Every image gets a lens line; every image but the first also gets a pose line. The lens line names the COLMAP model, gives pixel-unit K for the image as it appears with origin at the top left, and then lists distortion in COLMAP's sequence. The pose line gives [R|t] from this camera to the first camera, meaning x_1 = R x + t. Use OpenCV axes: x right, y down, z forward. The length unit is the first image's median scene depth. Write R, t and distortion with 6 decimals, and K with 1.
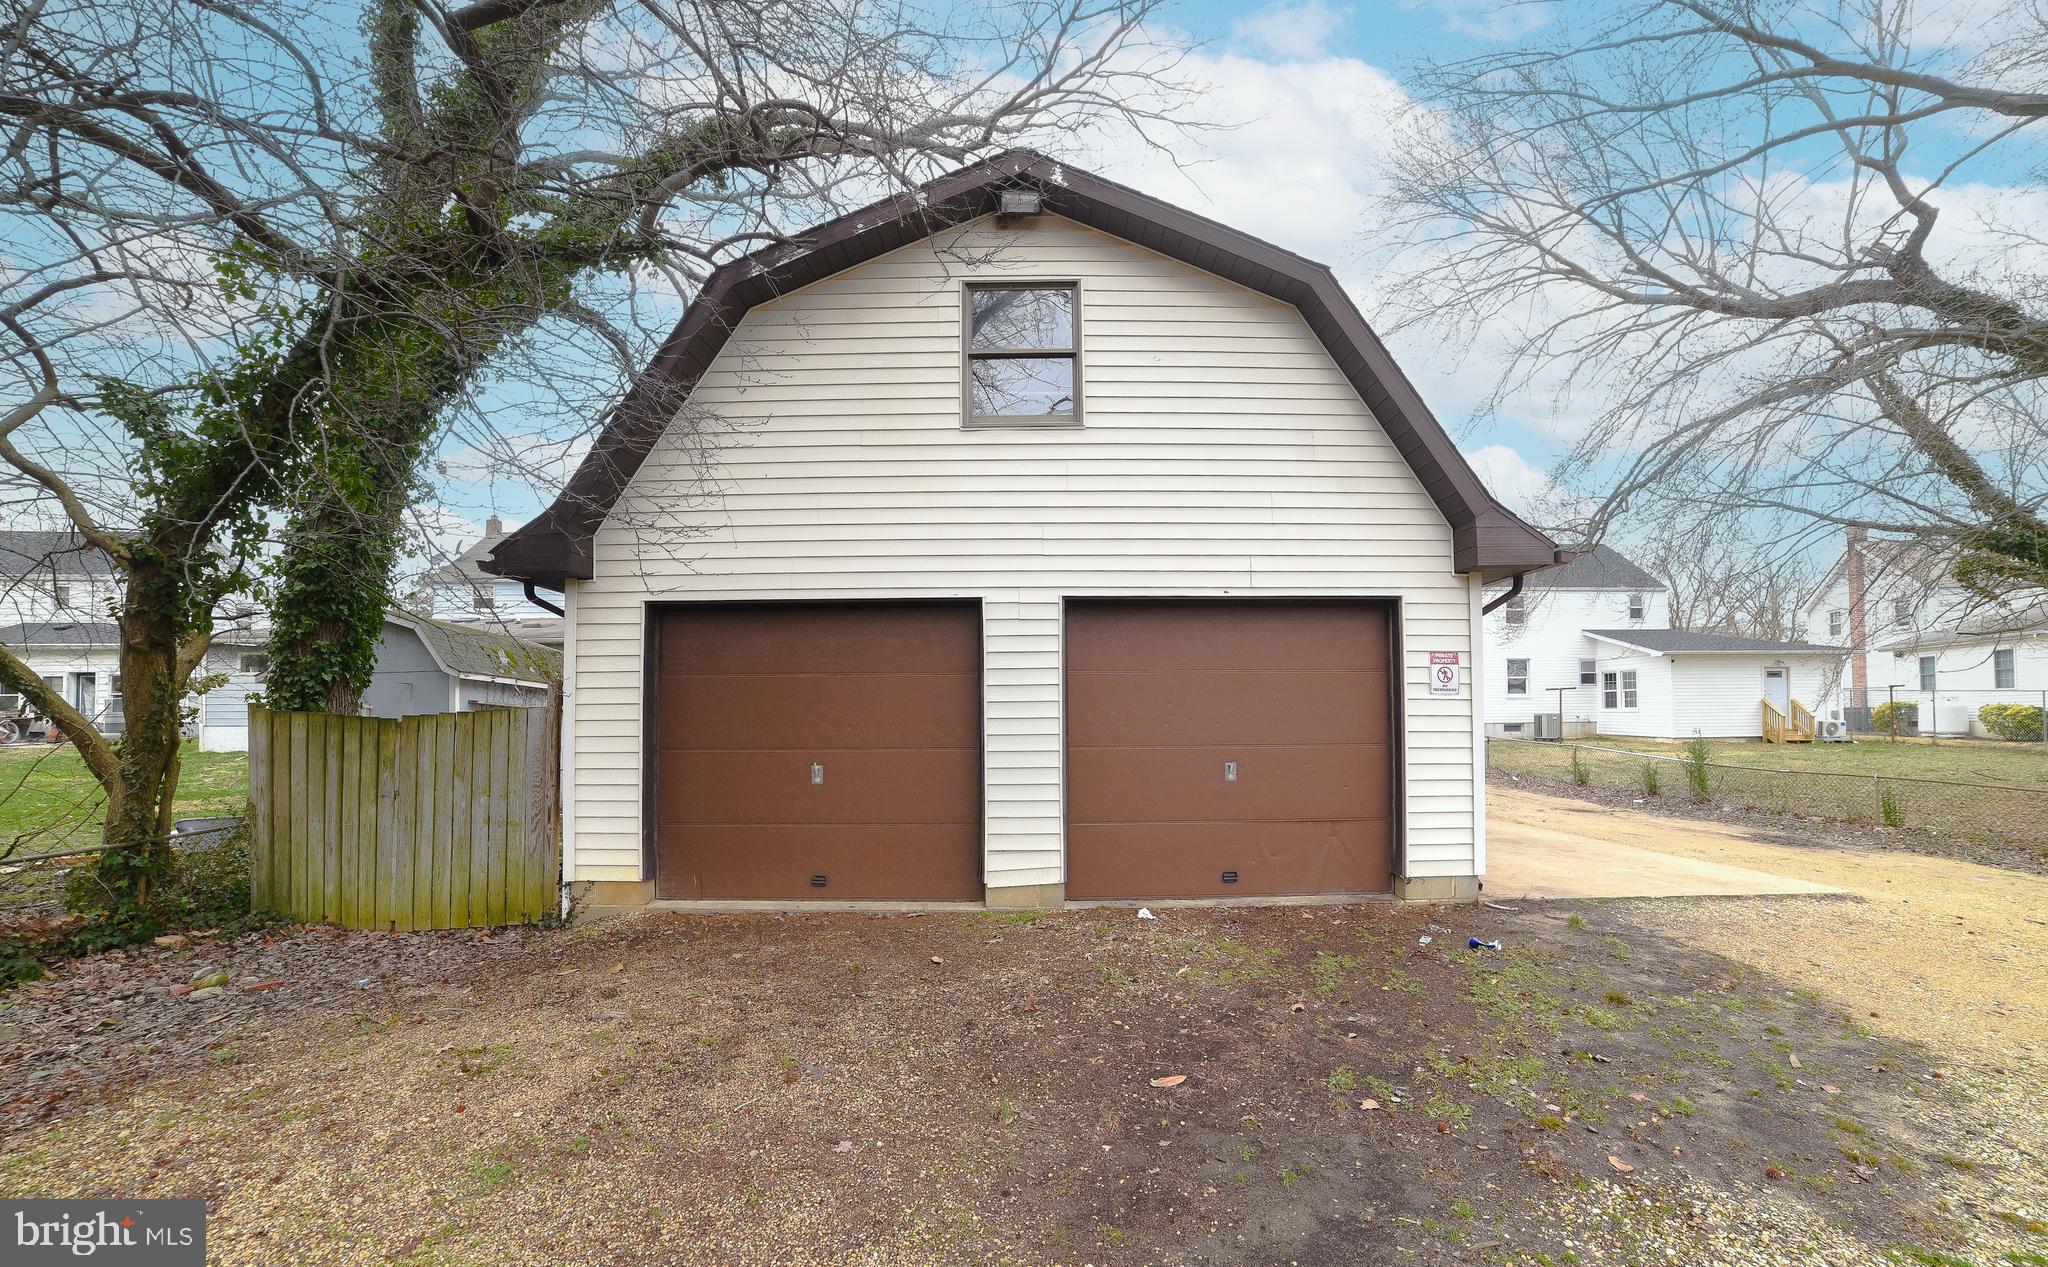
lens RADIAL K [[789.8, 0, 999.2], [0, 789.8, 711.5], [0, 0, 1]] dist [-0.034809, 0.000111]
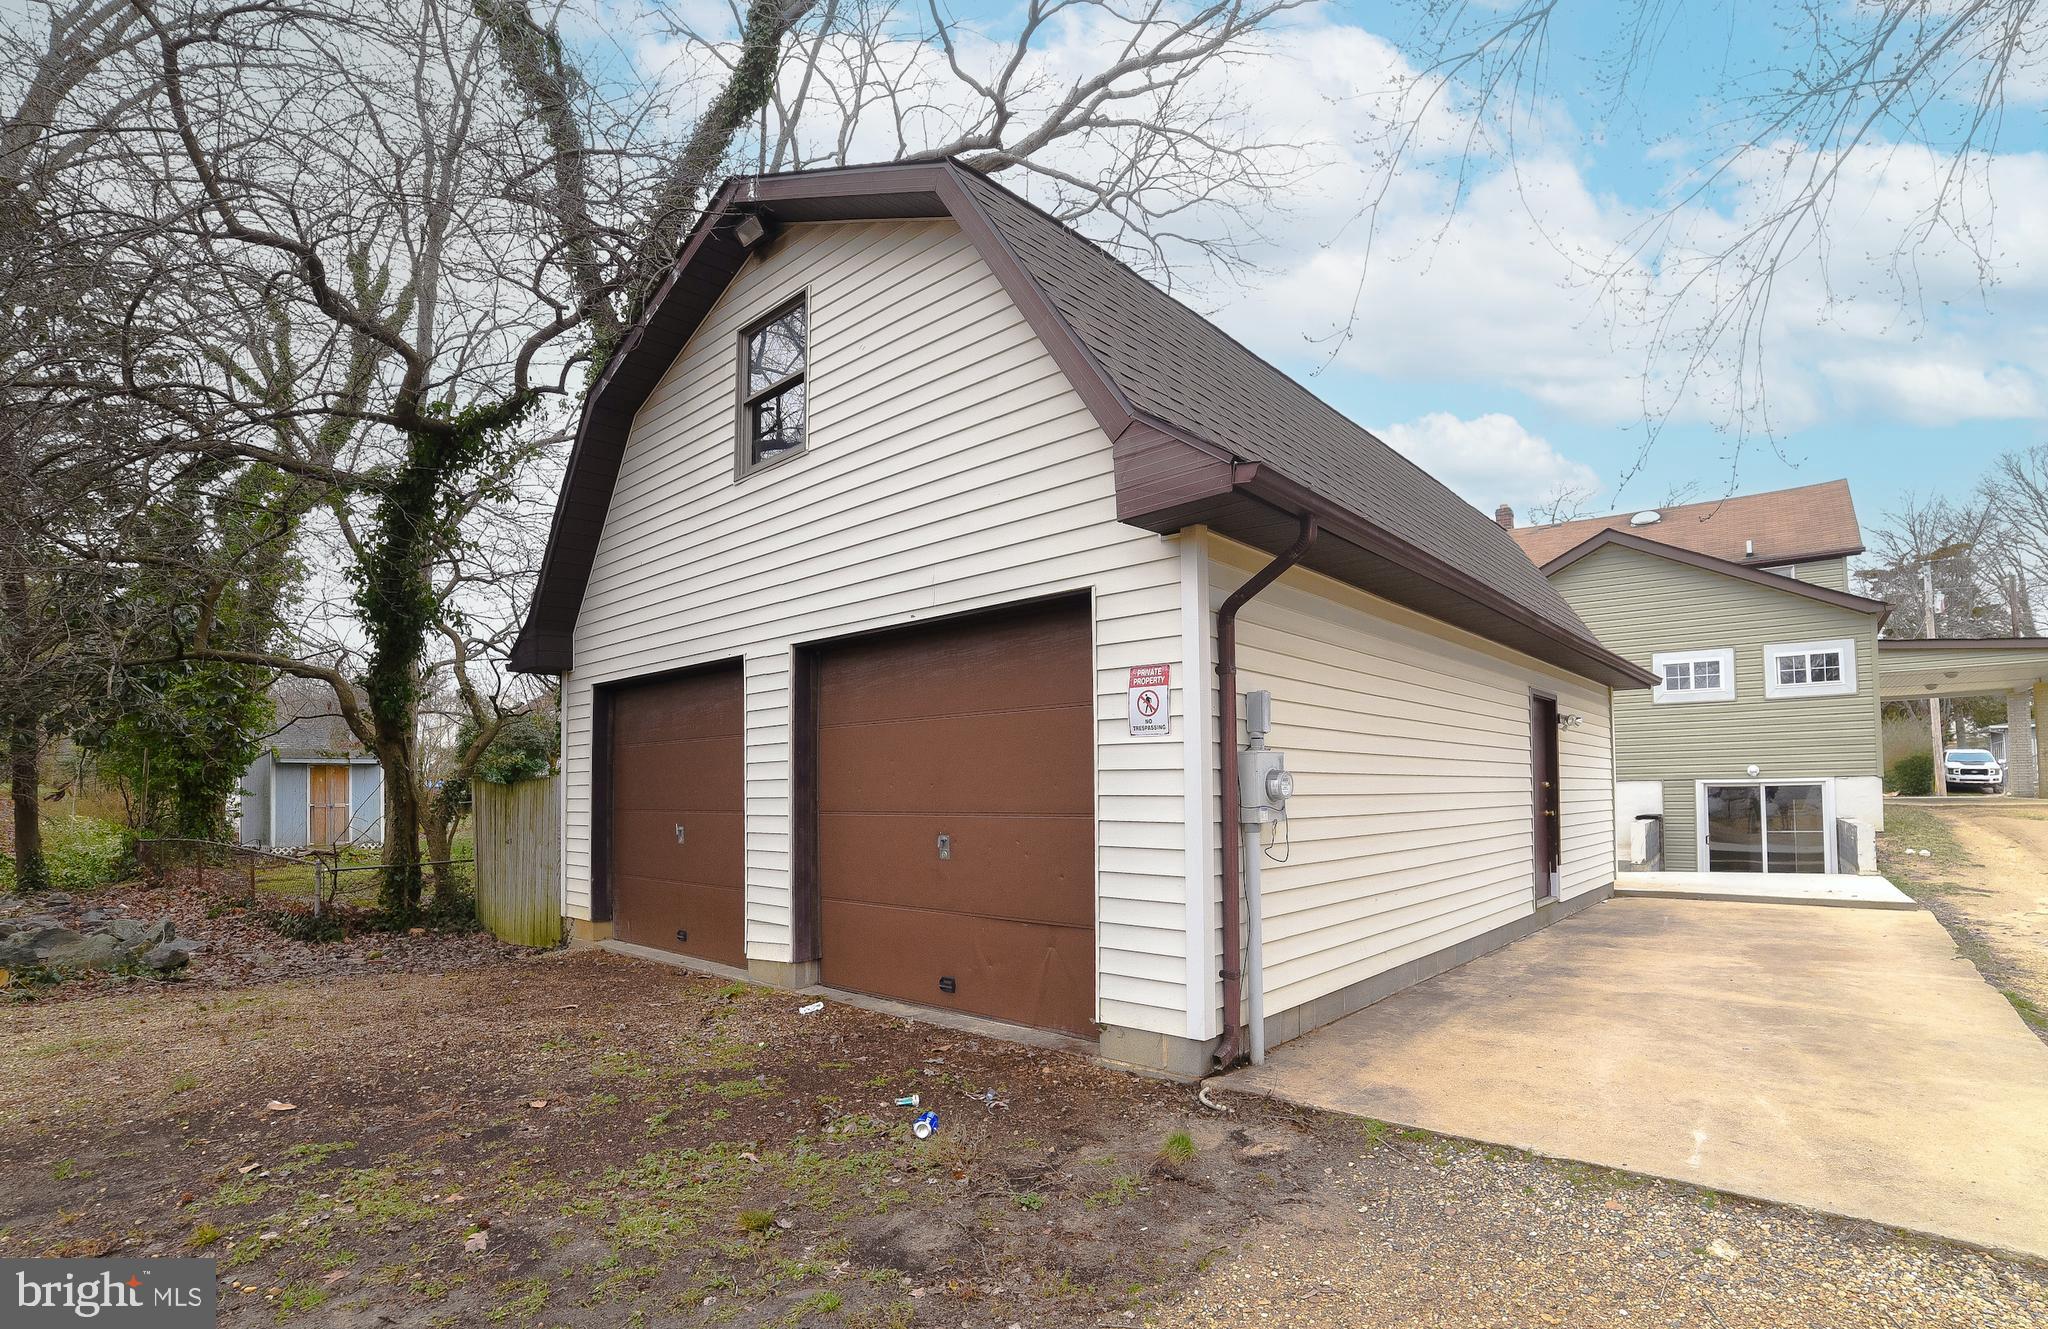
lens RADIAL K [[949.0, 0, 1029.2], [0, 949.0, 757.1], [0, 0, 1]] dist [-0.013114, 0.000438]
pose [[0.733071, -0.025159, -0.679687, 1.012379], [0.014754, 0.999669, -0.021092, 0.009706], [0.679993, 0.005434, 0.733199, 0.389303]]
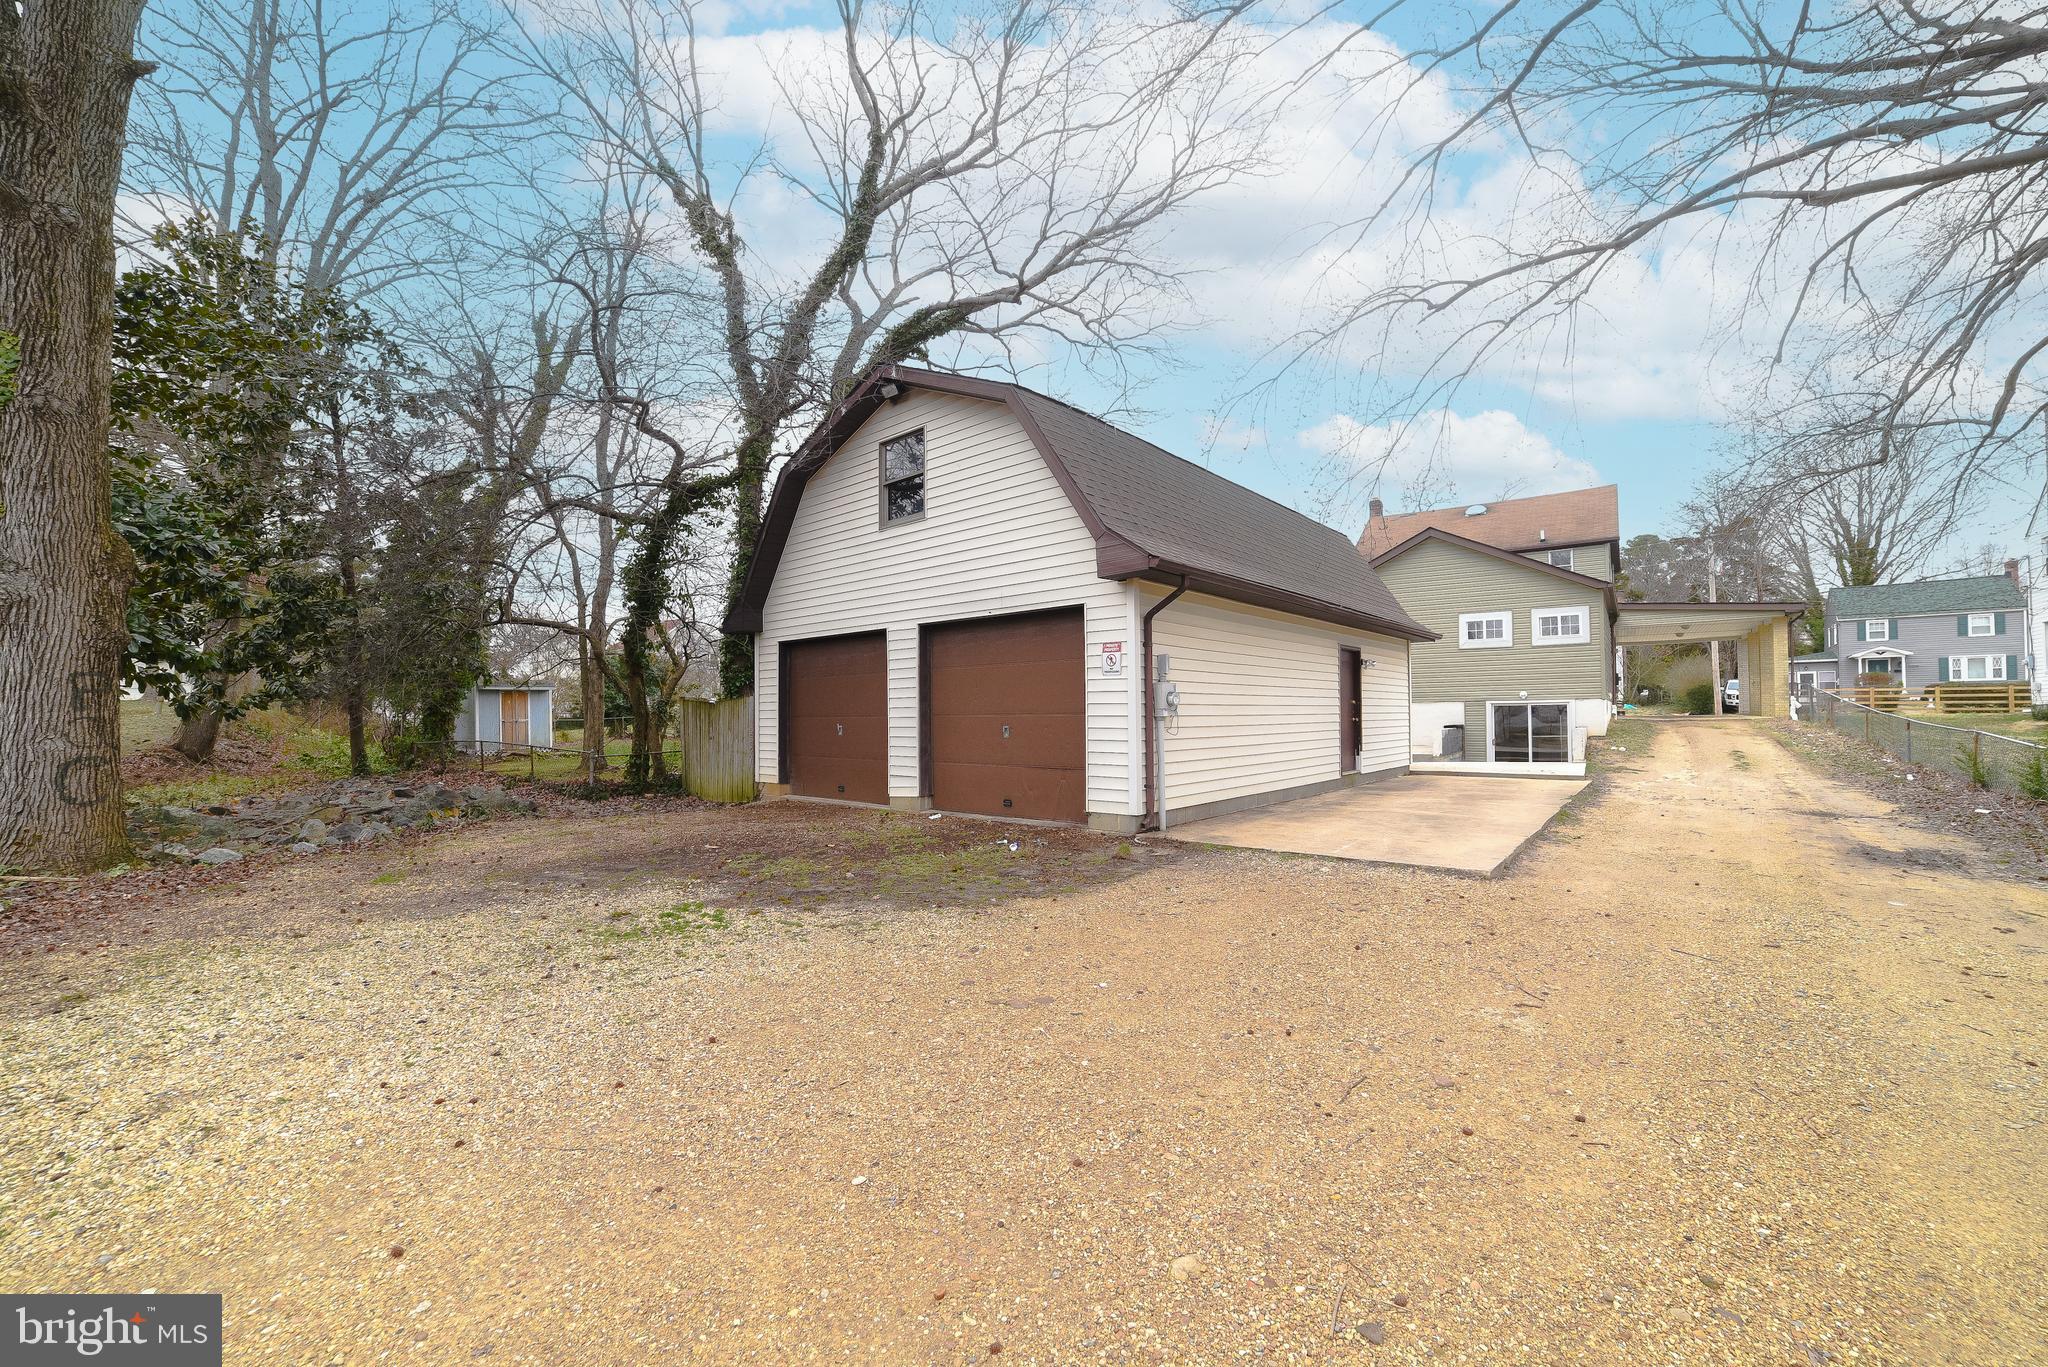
lens RADIAL K [[801.4, 0, 1020.9], [0, 801.4, 694.4], [0, 0, 1]] dist [-0.000448, -0.000080]
pose [[0.741163, -0.017258, -0.671103, 1.366014], [0.014538, 0.999848, -0.009657, 0.021307], [0.671167, -0.002599, 0.741301, -0.101824]]
